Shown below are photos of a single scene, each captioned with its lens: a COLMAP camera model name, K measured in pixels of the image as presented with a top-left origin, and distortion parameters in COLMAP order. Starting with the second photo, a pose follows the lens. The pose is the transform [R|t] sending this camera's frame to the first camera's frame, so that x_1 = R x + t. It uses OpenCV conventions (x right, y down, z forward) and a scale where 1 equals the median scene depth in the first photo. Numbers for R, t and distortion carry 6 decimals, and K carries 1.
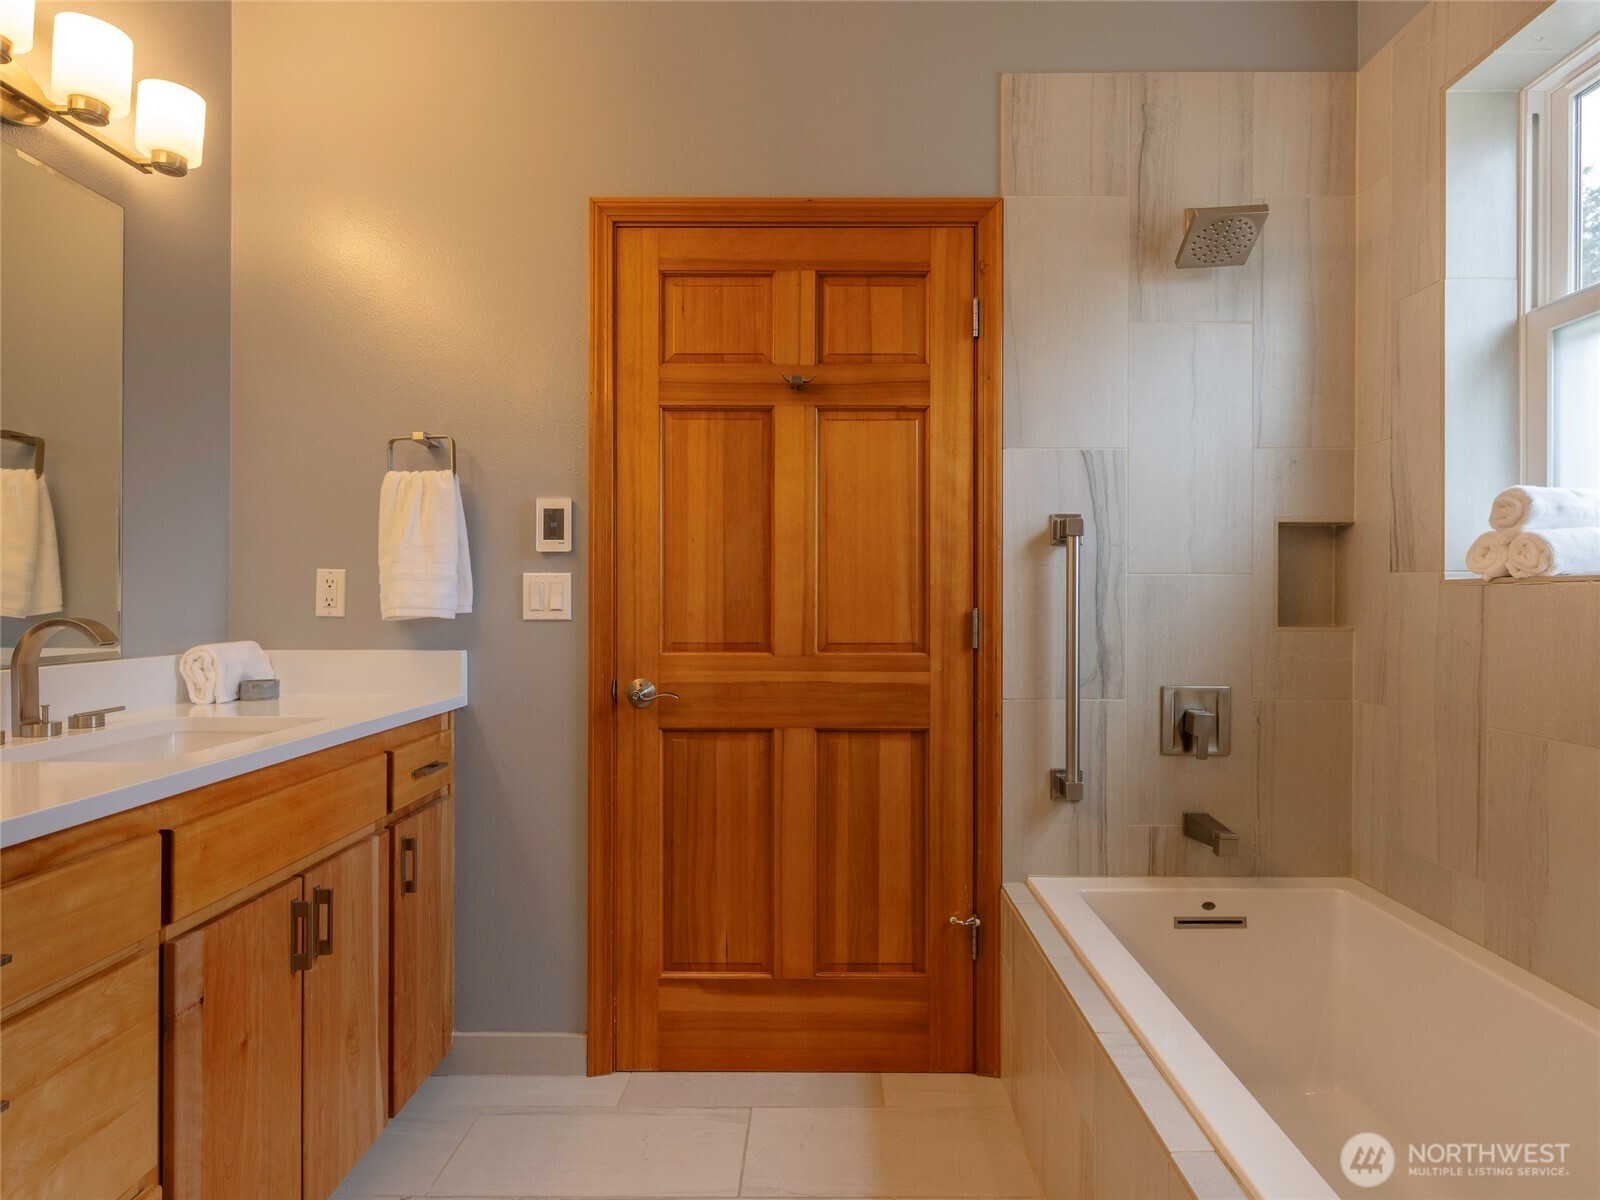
lens RADIAL K [[868.9, 0, 800.0], [0, 868.9, 600.0], [0, 0, 1]] dist [0.001846, -0.000291]
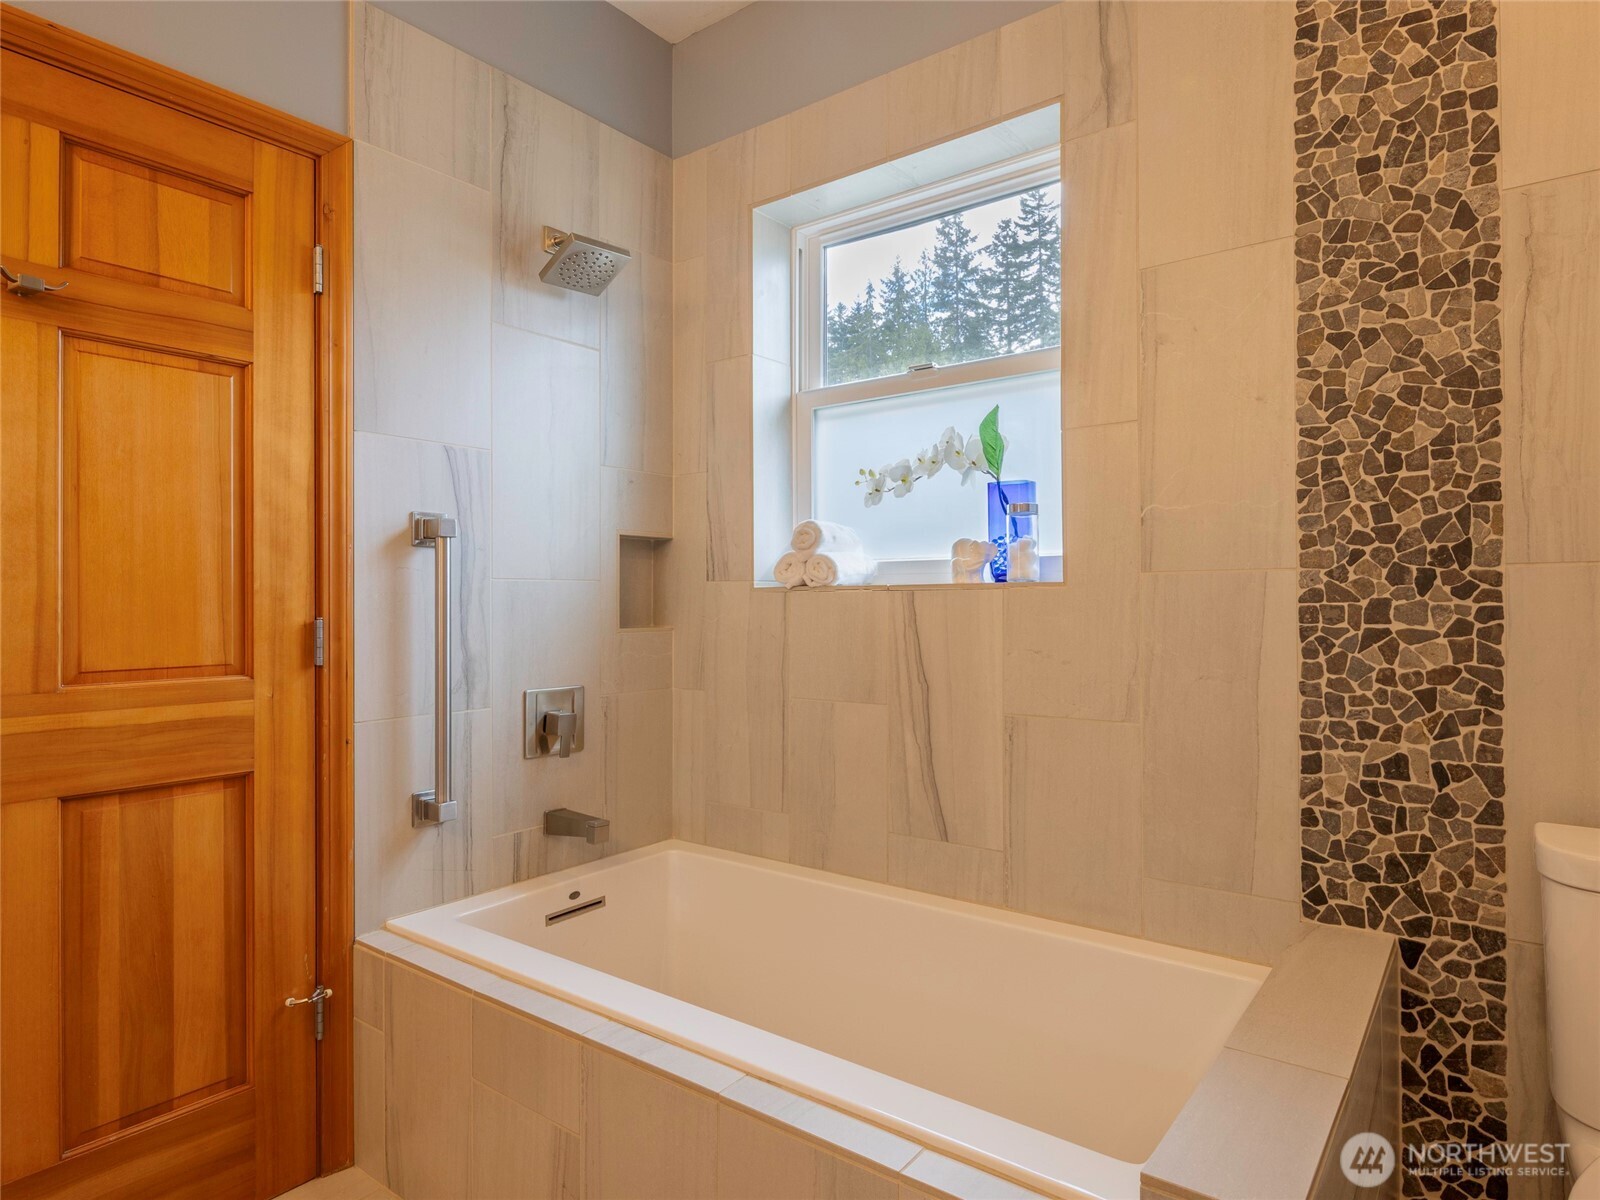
lens RADIAL K [[932.9, 0, 800.0], [0, 932.9, 600.0], [0, 0, 1]] dist [-0.001321, -0.002209]
pose [[0.581909, -0.004823, 0.813240, -0.264055], [0.009127, 0.999958, -0.000600, -0.002517], [-0.813203, 0.007771, 0.581928, 0.107916]]
